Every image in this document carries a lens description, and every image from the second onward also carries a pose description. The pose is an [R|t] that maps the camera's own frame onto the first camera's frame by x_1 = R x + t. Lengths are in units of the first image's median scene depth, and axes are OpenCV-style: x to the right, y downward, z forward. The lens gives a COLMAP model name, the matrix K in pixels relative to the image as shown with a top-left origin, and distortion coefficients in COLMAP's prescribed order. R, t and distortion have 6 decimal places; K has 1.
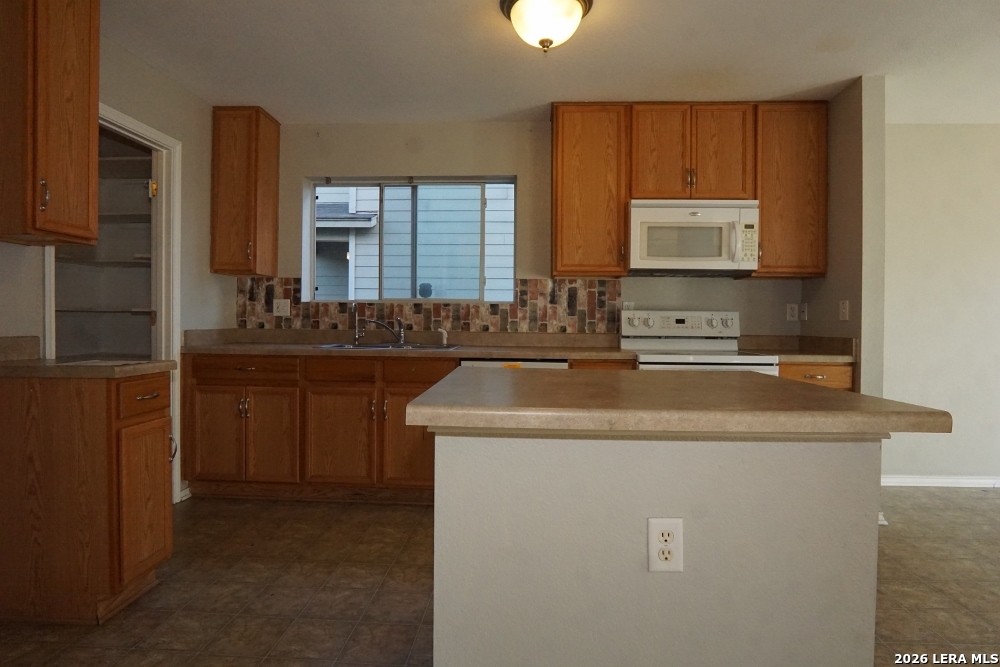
lens RADIAL K [[532.7, 0, 499.5], [0, 532.7, 330.1], [0, 0, 1]] dist [-0.033478, 0.008745]
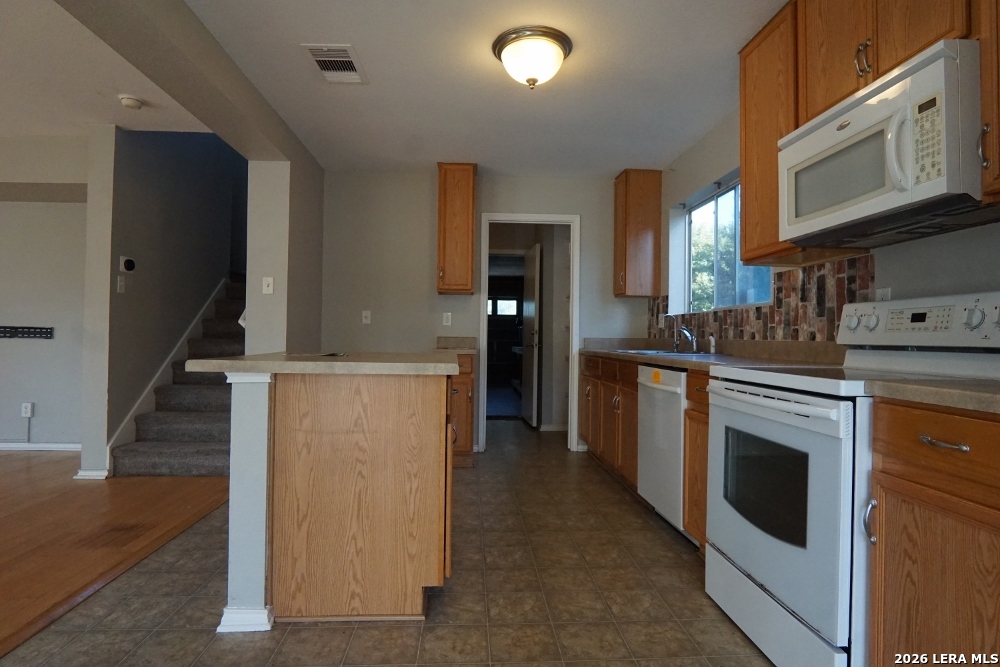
lens RADIAL K [[532.7, 0, 497.8], [0, 532.7, 330.4], [0, 0, 1]] dist [-0.033478, 0.008745]
pose [[0.116169, -0.020390, -0.993020, 0.772098], [-0.030939, 0.999230, -0.024137, 0.020576], [0.992748, 0.033527, 0.115448, 0.510545]]
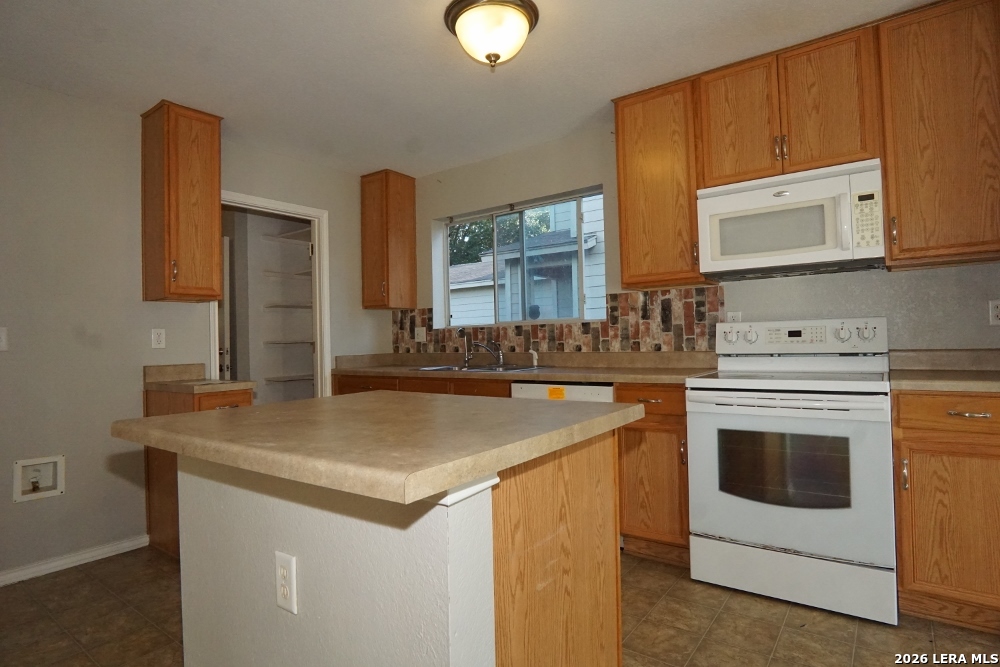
lens RADIAL K [[532.7, 0, 500.1], [0, 532.7, 331.2], [0, 0, 1]] dist [-0.033478, 0.008745]
pose [[0.835198, -0.040992, -0.548419, 0.387767], [0.023888, 0.998981, -0.038290, -0.001057], [0.549430, 0.018880, 0.835327, 0.127464]]
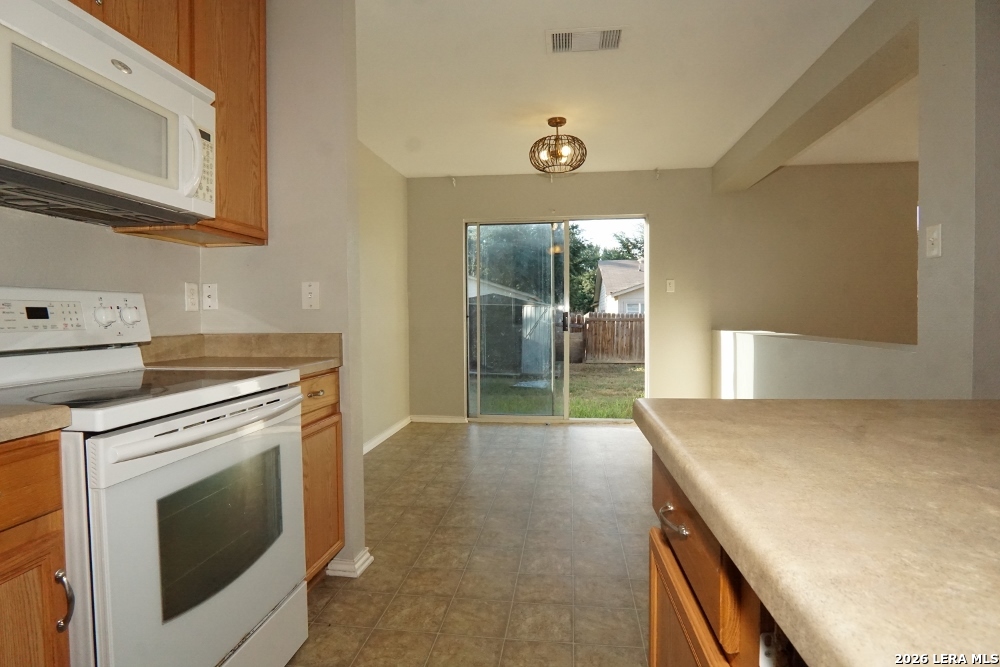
lens RADIAL K [[532.7, 0, 503.5], [0, 532.7, 330.9], [0, 0, 1]] dist [-0.033478, 0.008745]
pose [[0.066746, -0.038451, 0.997029, -0.041719], [0.025148, 0.999005, 0.036844, -0.007835], [-0.997453, 0.022614, 0.067646, 0.584592]]
